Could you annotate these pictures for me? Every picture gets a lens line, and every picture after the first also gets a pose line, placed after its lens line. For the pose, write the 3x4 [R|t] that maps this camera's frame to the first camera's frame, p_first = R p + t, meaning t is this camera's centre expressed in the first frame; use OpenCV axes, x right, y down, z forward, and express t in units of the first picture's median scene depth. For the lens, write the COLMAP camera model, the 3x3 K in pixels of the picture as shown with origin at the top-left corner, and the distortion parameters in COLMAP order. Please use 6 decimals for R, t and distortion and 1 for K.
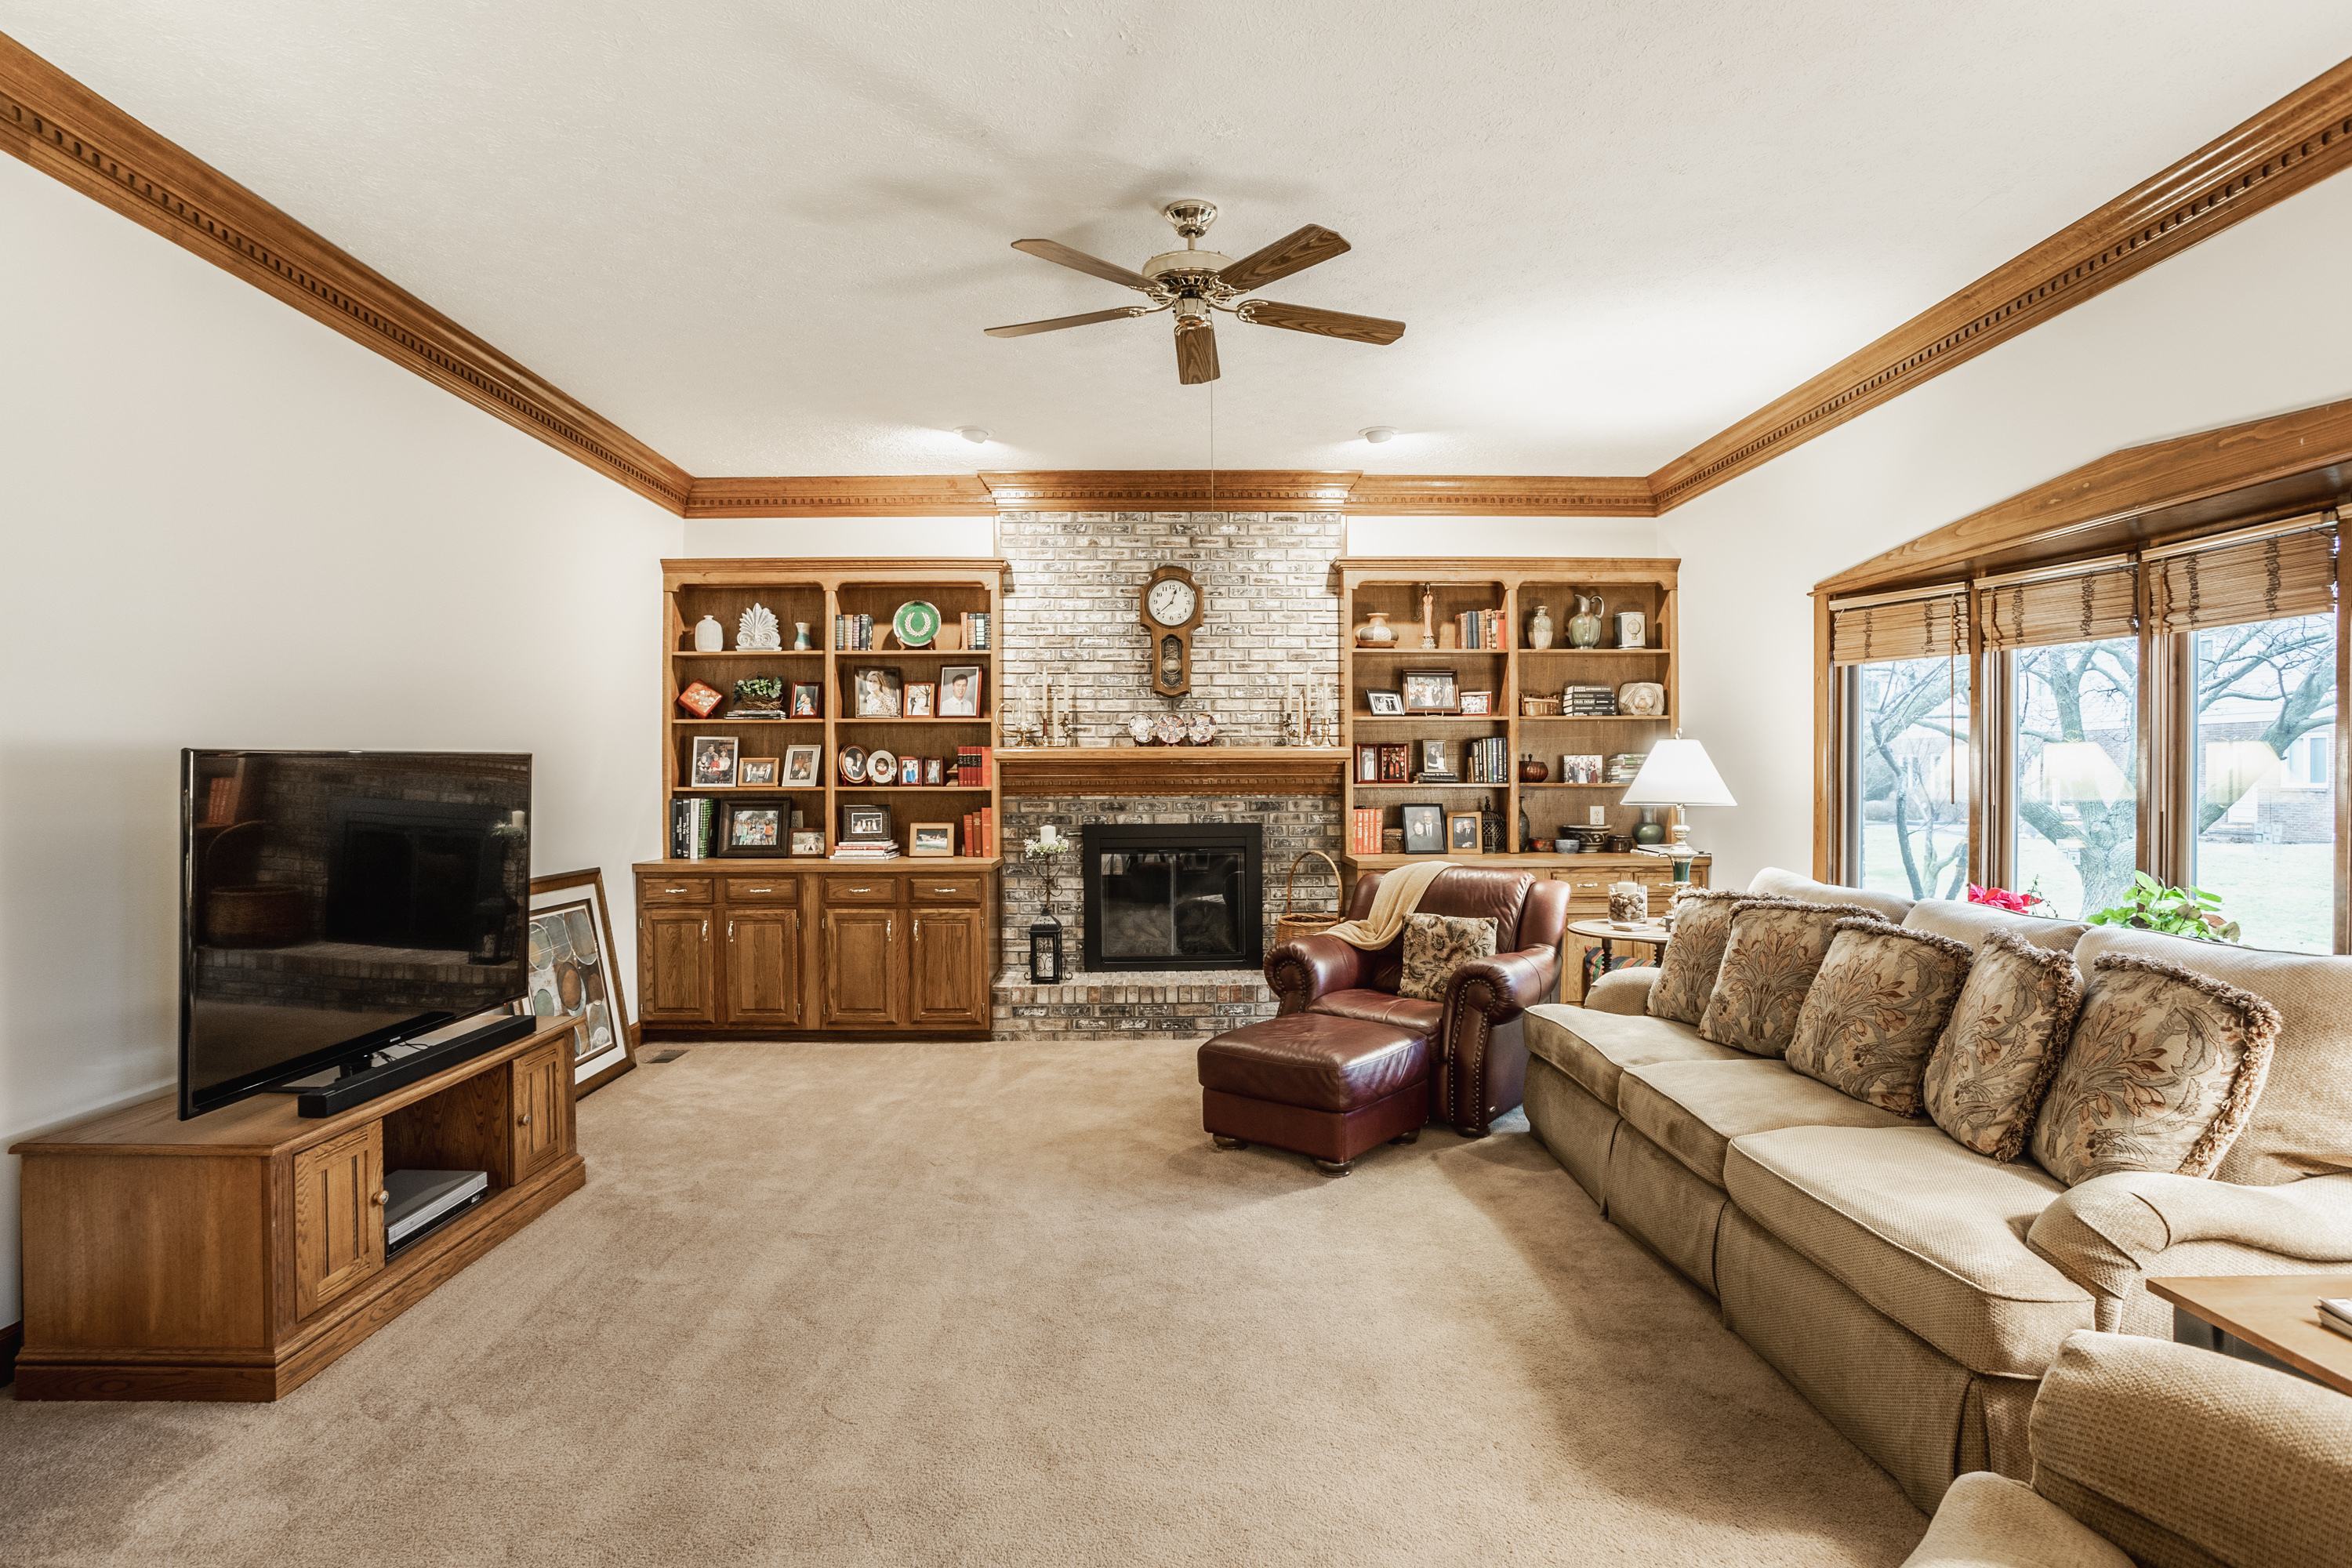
lens RADIAL K [[1189.9, 0, 1131.2], [0, 1189.9, 784.2], [0, 0, 1]] dist [-0.046245, 0.025412]
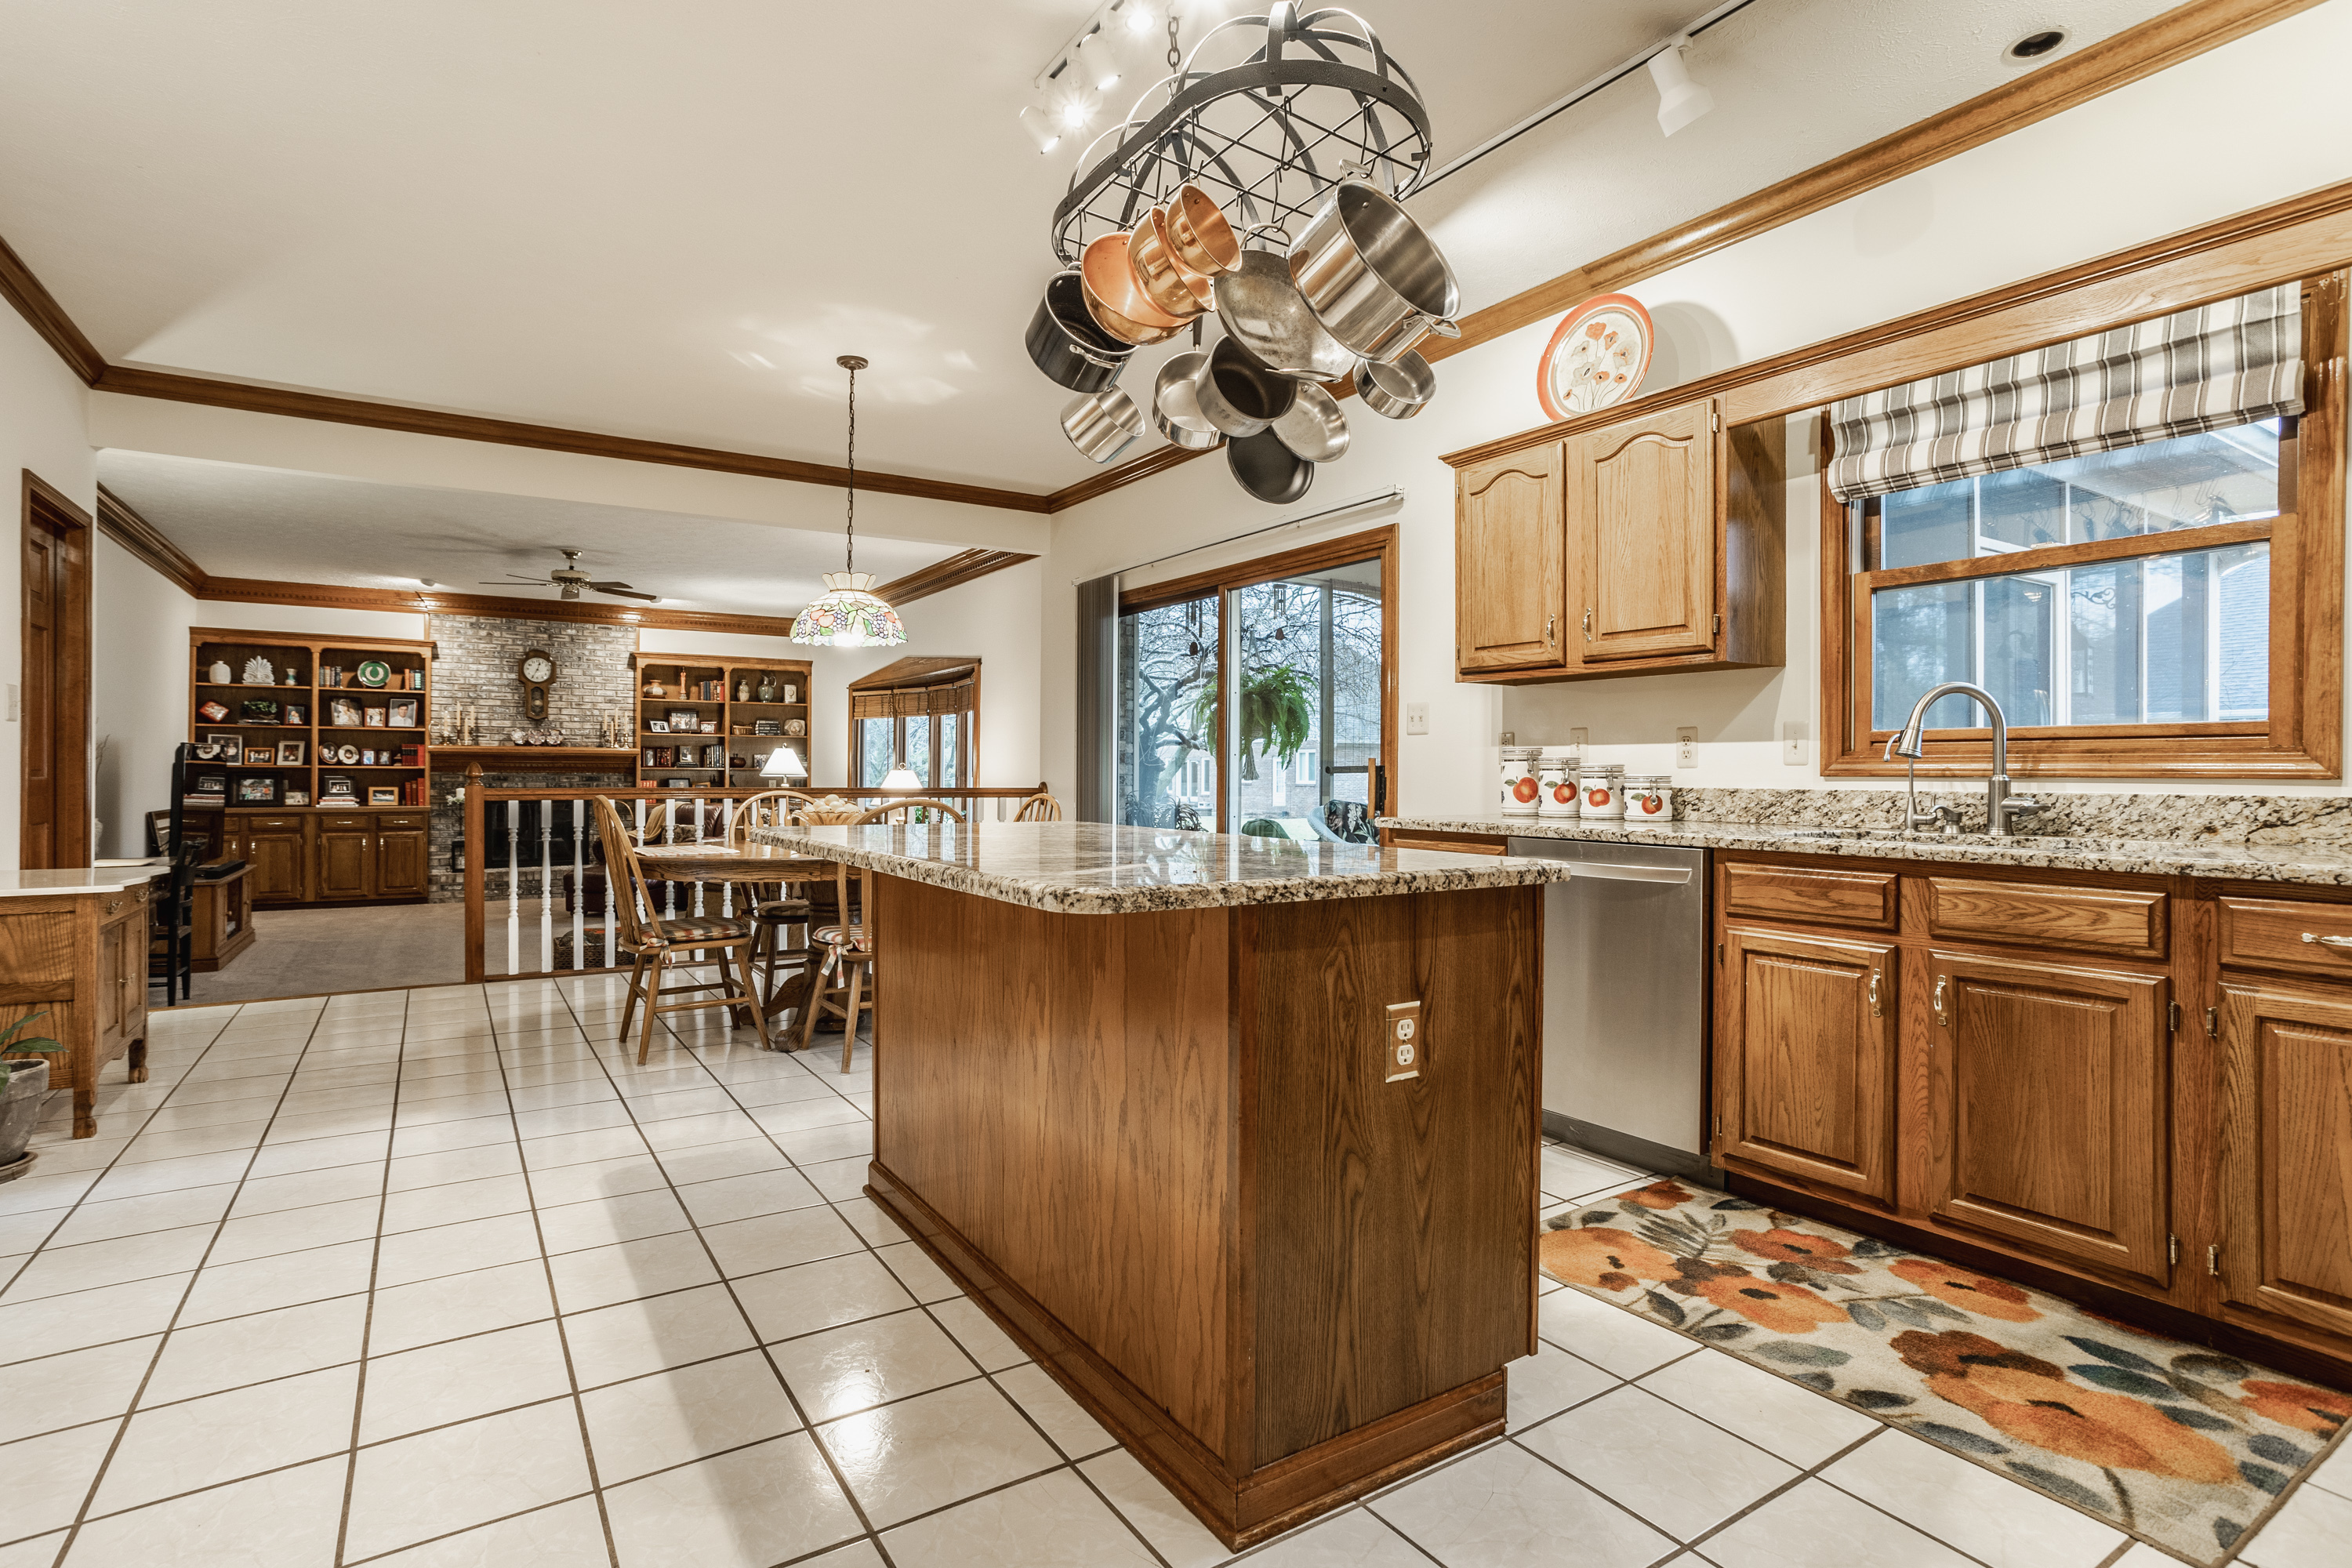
lens RADIAL K [[1141.9, 0, 1161.8], [0, 1141.9, 767.2], [0, 0, 1]] dist [-0.026453, 0.011932]
pose [[0.838072, 0.011070, 0.545447, -0.115076], [-0.004094, 0.999894, -0.014003, 0.022026], [-0.545544, 0.009503, 0.838028, -1.041621]]
